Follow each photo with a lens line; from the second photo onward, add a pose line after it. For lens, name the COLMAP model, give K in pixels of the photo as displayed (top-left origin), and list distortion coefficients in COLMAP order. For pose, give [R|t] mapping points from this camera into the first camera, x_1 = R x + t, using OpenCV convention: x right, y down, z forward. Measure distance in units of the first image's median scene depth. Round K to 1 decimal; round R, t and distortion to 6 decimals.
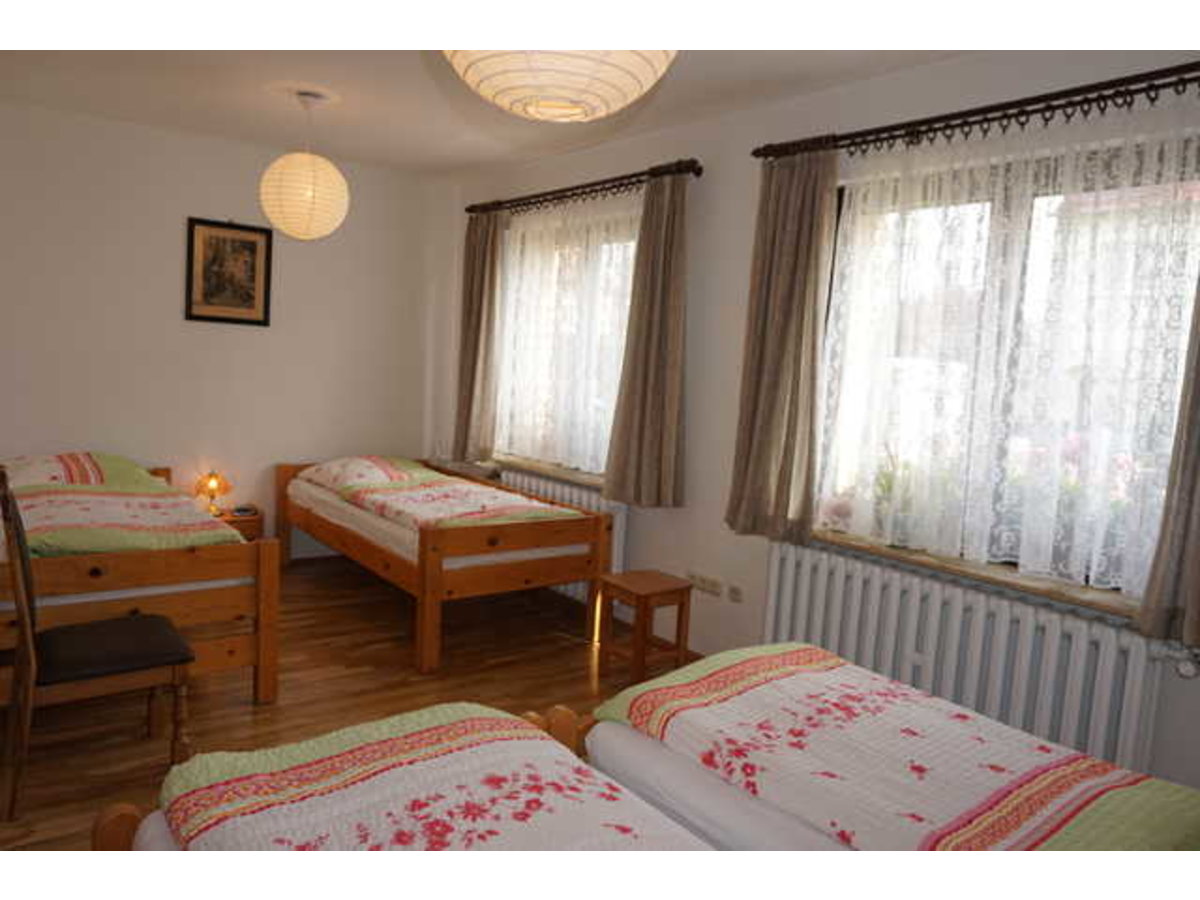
lens RADIAL K [[879.1, 0, 600.0], [0, 879.1, 450.0], [0, 0, 1]] dist [-0.065540, -0.000391]
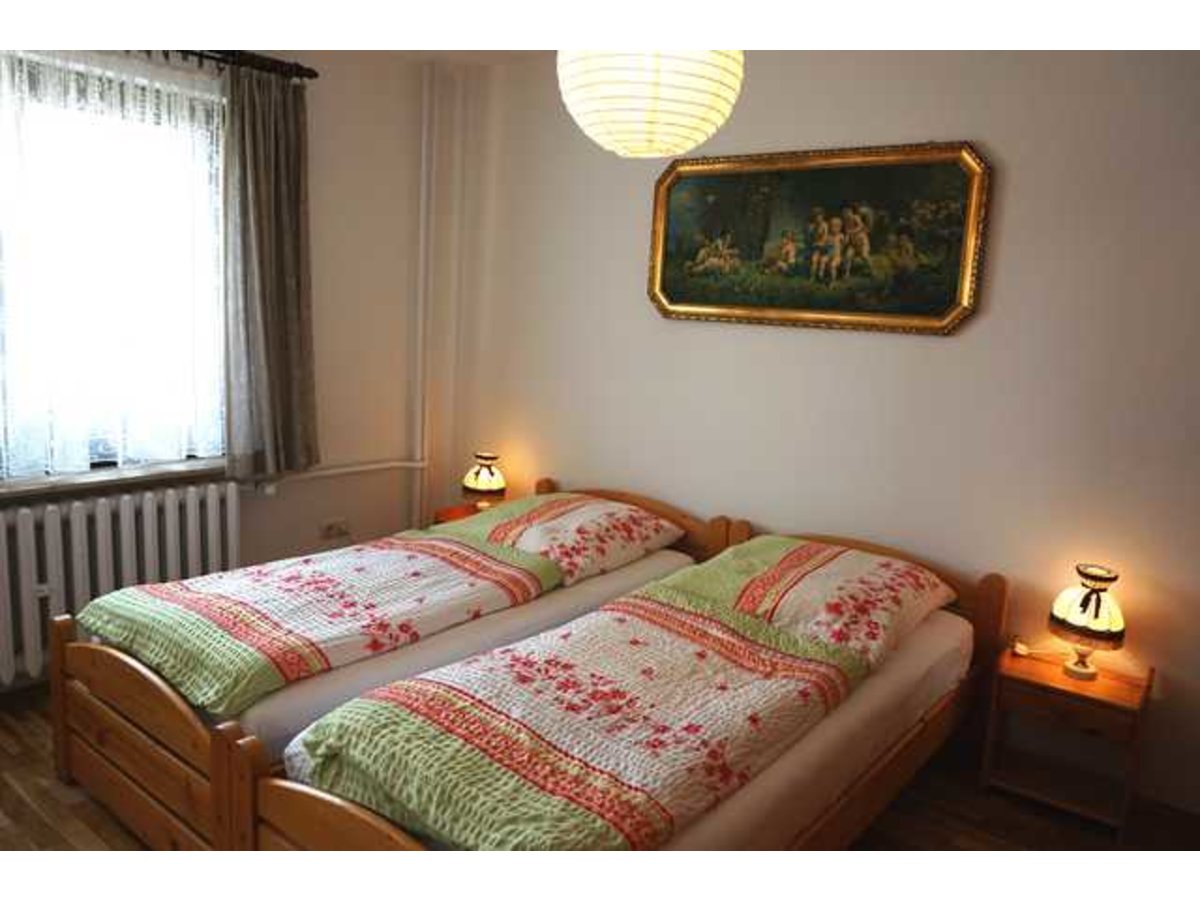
lens RADIAL K [[875.9, 0, 600.0], [0, 875.9, 450.0], [0, 0, 1]] dist [-0.041506, 0.001076]
pose [[-0.262490, -0.222710, 0.938882, -0.961887], [0.031574, 0.970497, 0.239037, -0.169432], [-0.964418, 0.092389, -0.247713, 0.926018]]
